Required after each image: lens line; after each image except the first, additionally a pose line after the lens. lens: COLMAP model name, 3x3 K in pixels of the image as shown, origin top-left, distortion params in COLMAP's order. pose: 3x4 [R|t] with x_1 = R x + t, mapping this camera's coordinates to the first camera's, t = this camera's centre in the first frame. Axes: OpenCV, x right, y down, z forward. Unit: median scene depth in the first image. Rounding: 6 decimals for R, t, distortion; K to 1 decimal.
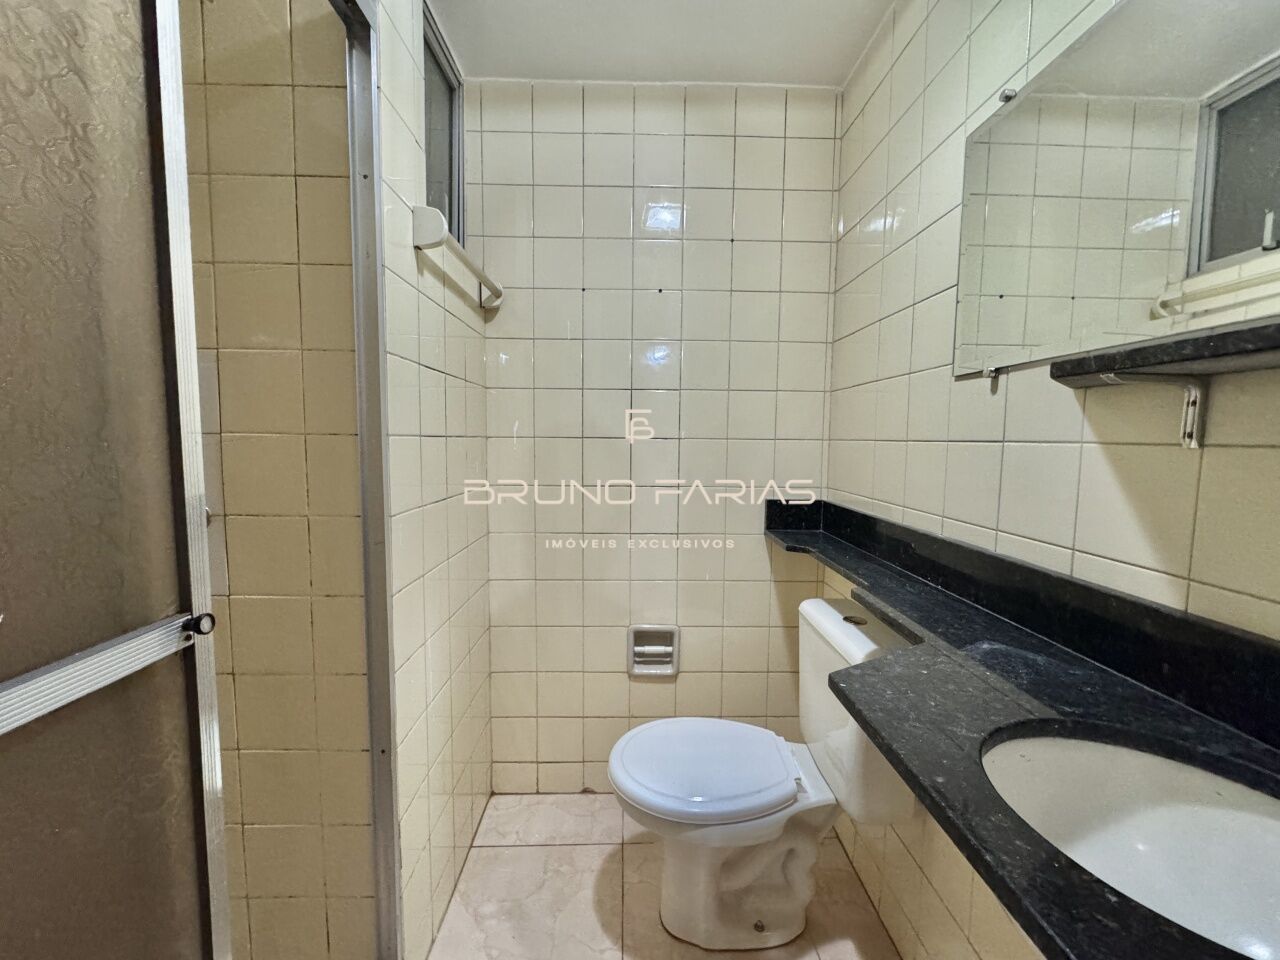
lens RADIAL K [[512.6, 0, 640.0], [0, 512.6, 480.0], [0, 0, 1]] dist [-0.002133, -0.000006]
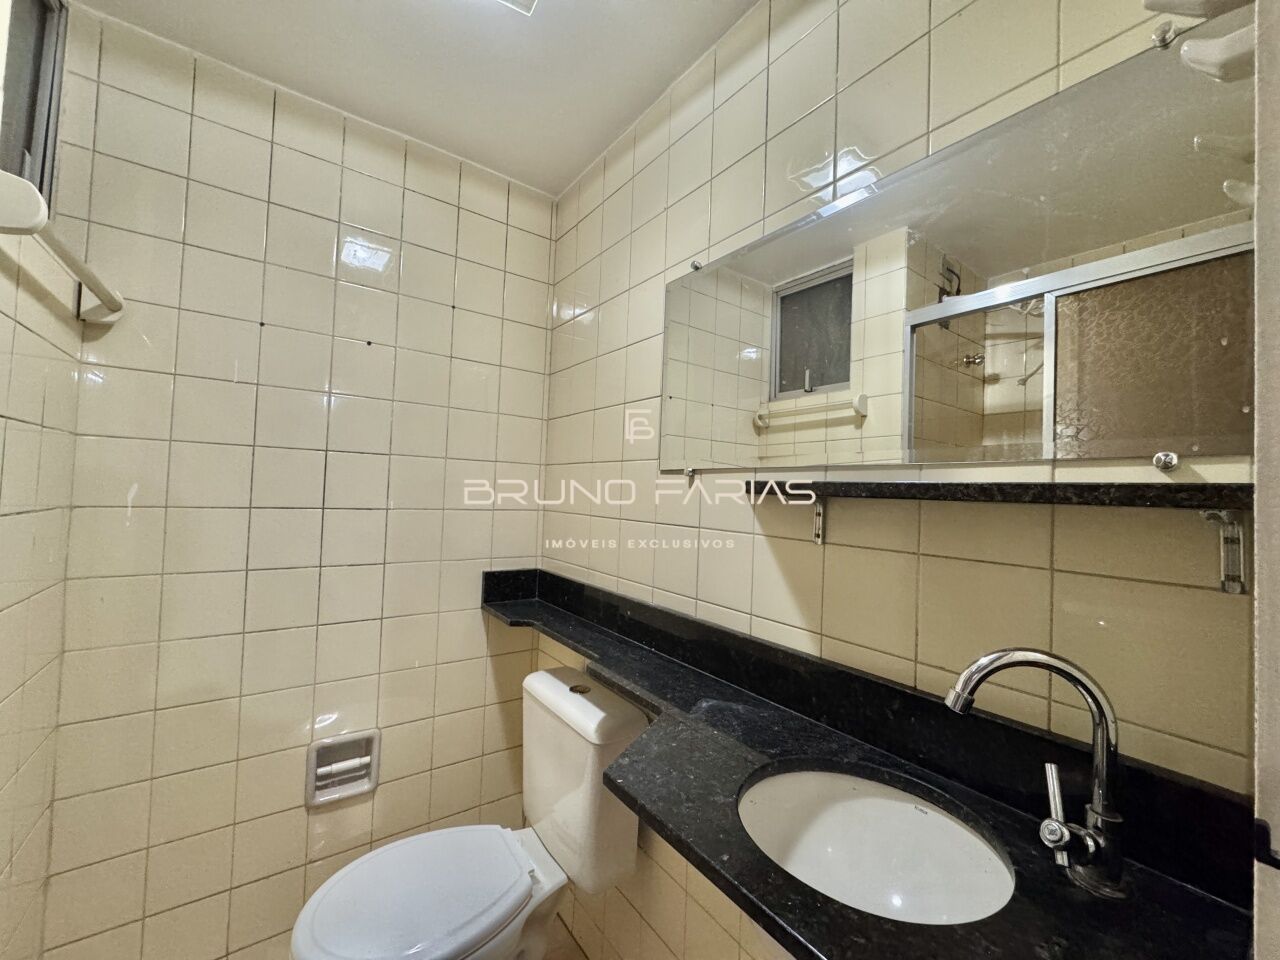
lens RADIAL K [[512.6, 0, 640.0], [0, 512.6, 480.0], [0, 0, 1]] dist [-0.002133, -0.000006]
pose [[0.819693, 0.033446, 0.571826, -0.088593], [0.019036, 0.996152, -0.085552, -0.057390], [-0.572487, 0.081011, 0.815902, 0.030592]]
